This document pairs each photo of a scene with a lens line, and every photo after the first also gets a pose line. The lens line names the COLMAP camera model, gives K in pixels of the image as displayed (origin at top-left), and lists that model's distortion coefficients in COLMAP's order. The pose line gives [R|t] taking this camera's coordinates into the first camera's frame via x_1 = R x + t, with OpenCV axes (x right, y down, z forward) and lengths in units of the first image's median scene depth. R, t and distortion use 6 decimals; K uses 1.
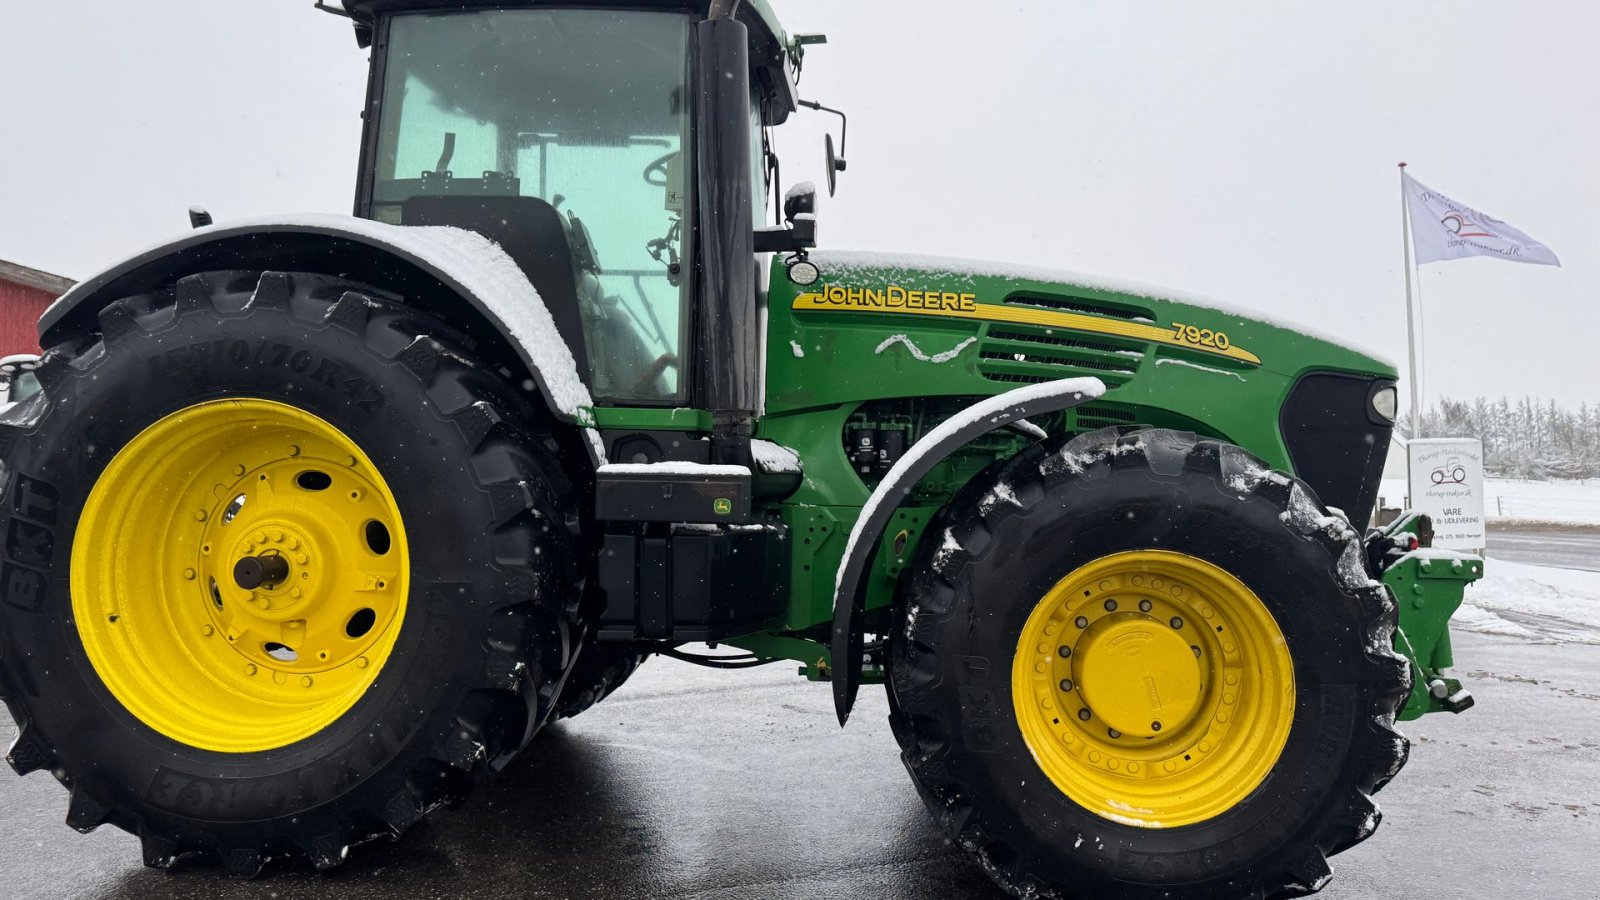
lens RADIAL K [[1095.2, 0, 801.8], [0, 1095.2, 443.3], [0, 0, 1]] dist [0.137525, -0.199705]
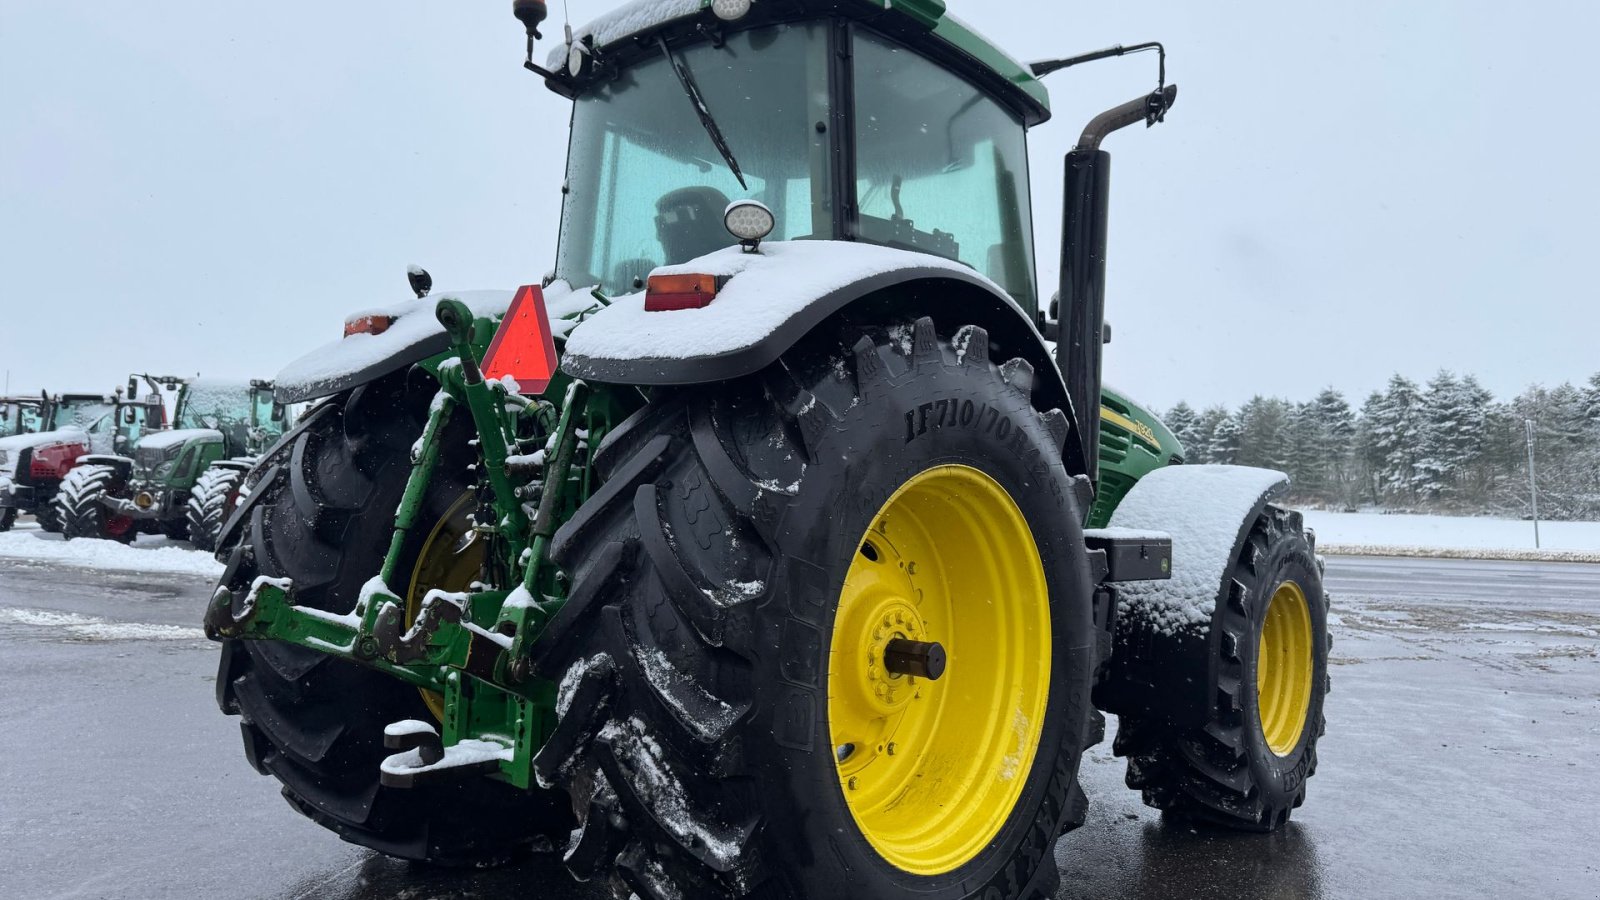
lens RADIAL K [[1098.0, 0, 805.9], [0, 1098.0, 461.5], [0, 0, 1]] dist [0.134397, -0.205479]
pose [[0.579718, 0.028454, 0.814320, -1.167640], [-0.042734, 0.999076, -0.004488, -0.030744], [-0.813696, -0.032197, 0.580399, 0.535883]]
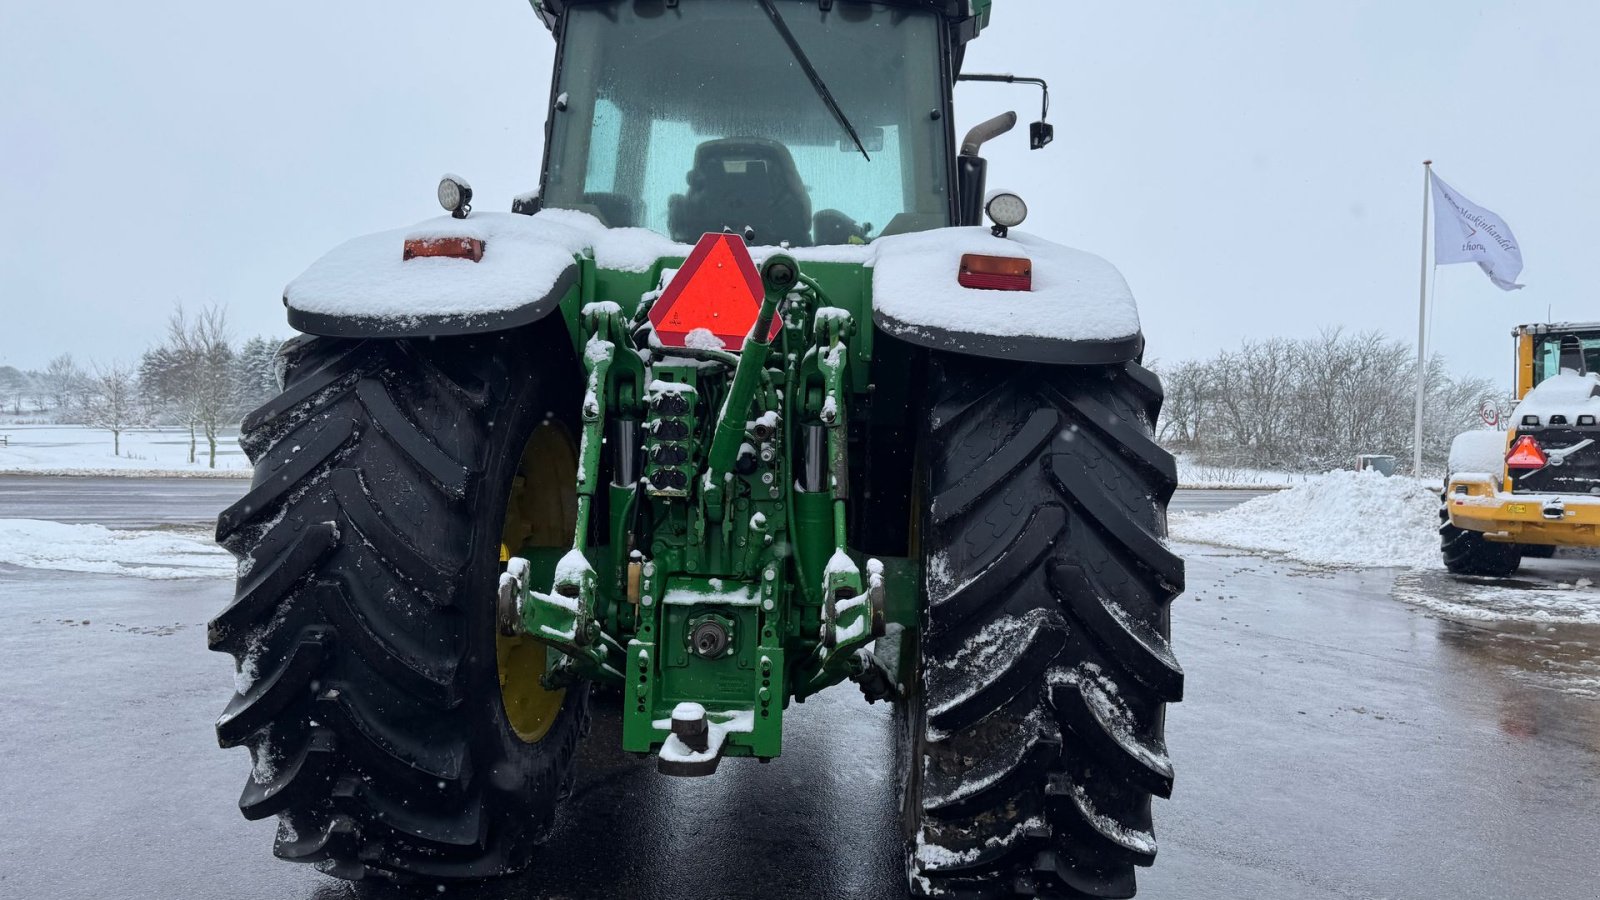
lens RADIAL K [[1095.6, 0, 800.0], [0, 1095.6, 450.0], [0, 0, 1]] dist [0.139354, -0.202888]
pose [[-0.035858, -0.015336, 0.999239, -1.413831], [-0.059083, 0.998166, 0.013200, -0.018065], [-0.997609, -0.058565, -0.036699, 1.206935]]
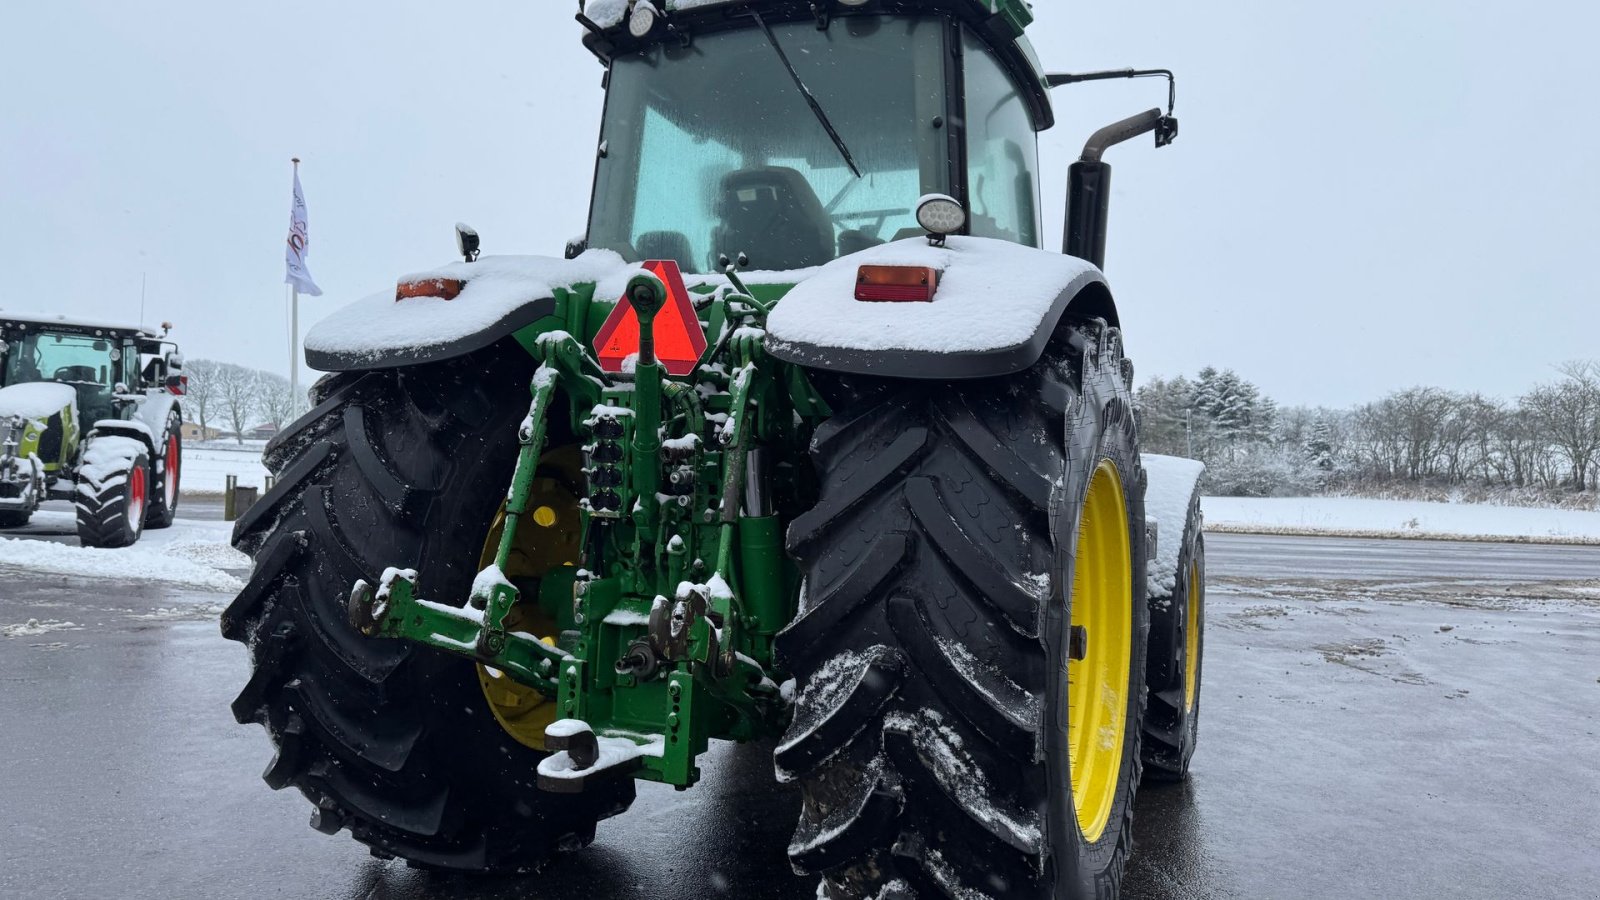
lens RADIAL K [[1095.6, 0, 800.0], [0, 1095.6, 450.0], [0, 0, 1]] dist [0.139354, -0.202888]
pose [[0.331739, 0.023156, 0.943087, -1.337209], [-0.063481, 0.997981, -0.002174, -0.026203], [-0.941233, -0.059147, 0.332539, 0.848817]]
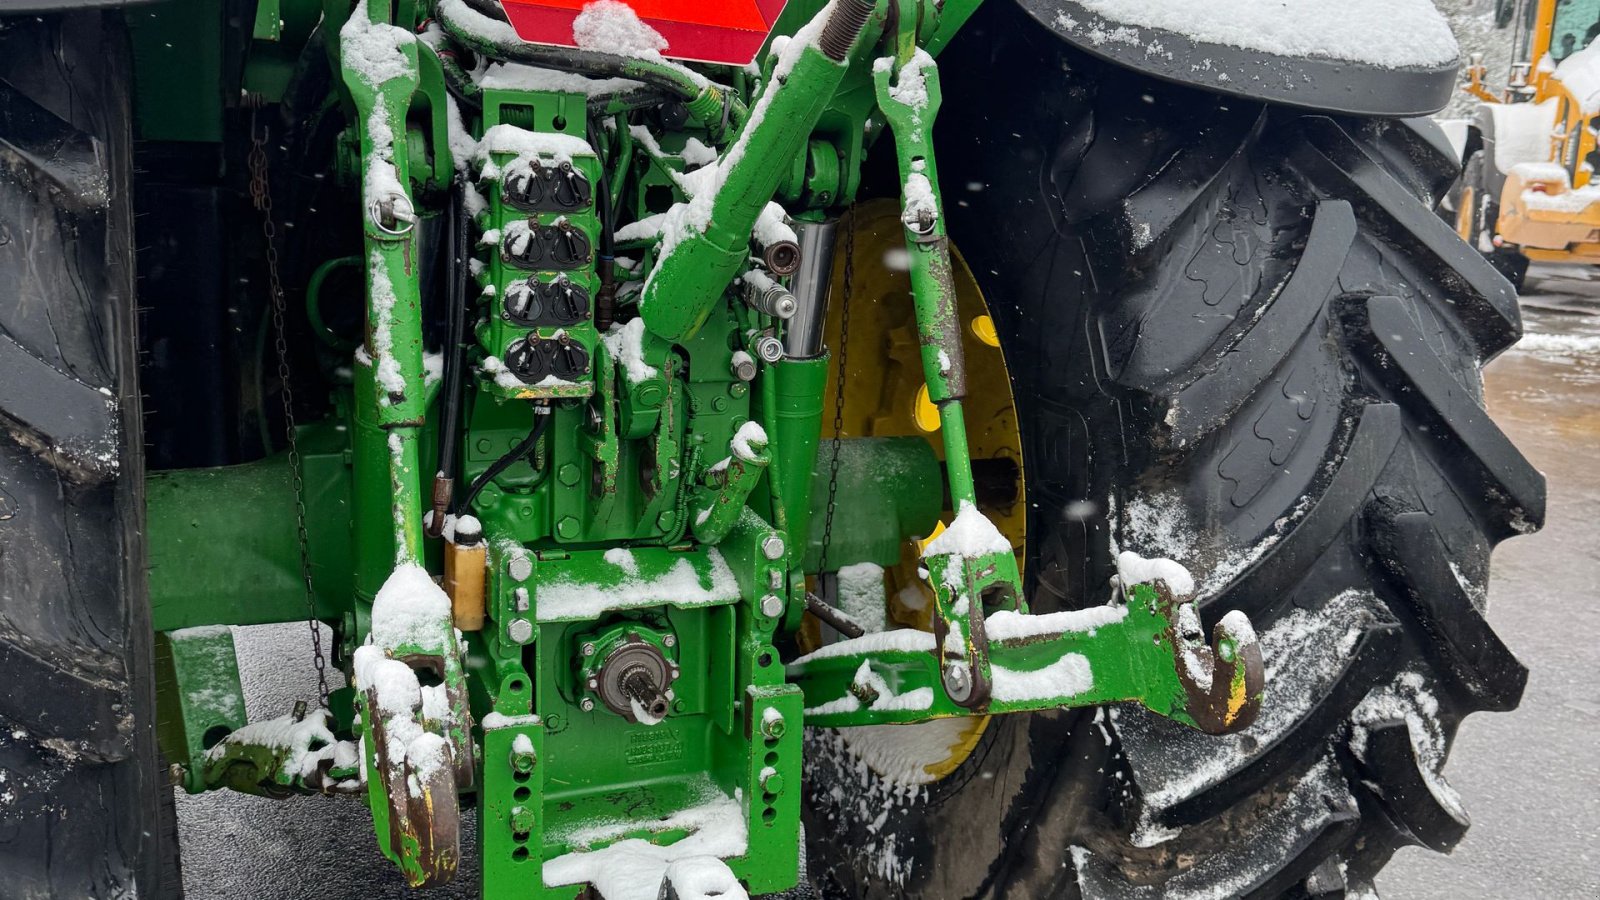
lens RADIAL K [[1477.3, 0, 814.8], [0, 1477.3, 452.8], [0, 0, 1]] dist [0.263271, -0.639745]
pose [[-0.459082, -0.221256, 0.860401, -1.056204], [-0.070831, 0.974523, 0.212810, -0.061321], [-0.885566, 0.036754, -0.463058, 1.428105]]
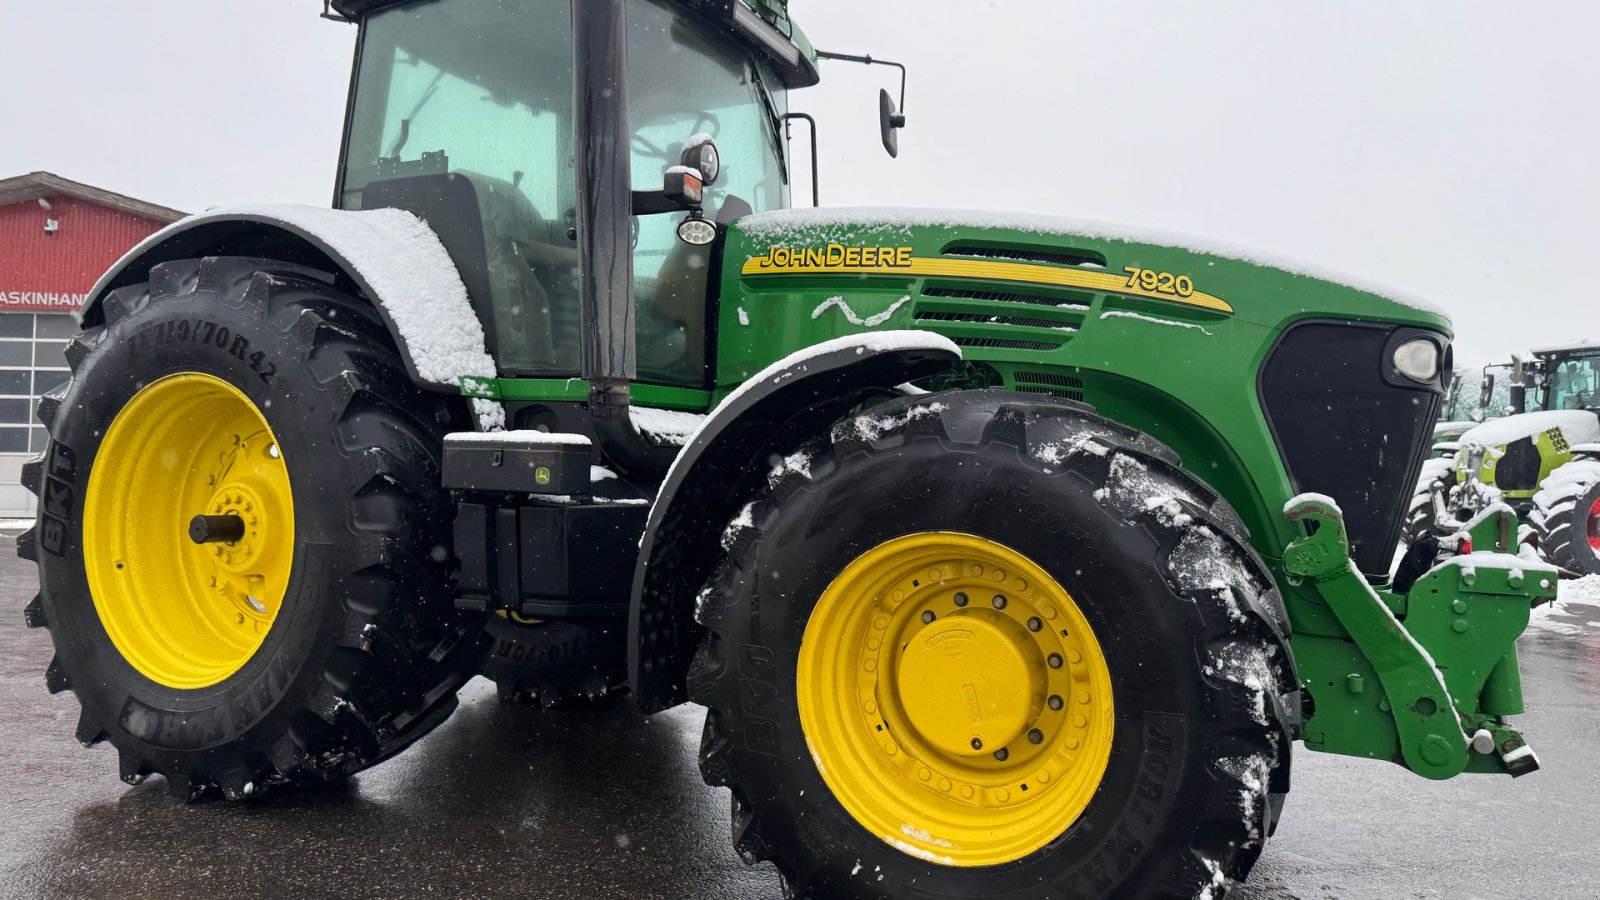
lens RADIAL K [[1095.6, 0, 800.0], [0, 1095.6, 450.0], [0, 0, 1]] dist [0.139354, -0.202888]
pose [[0.935990, 0.007375, -0.351948, 0.422776], [-0.005436, 0.999964, 0.006499, 0.024444], [0.351984, -0.004170, 0.935997, 0.152836]]
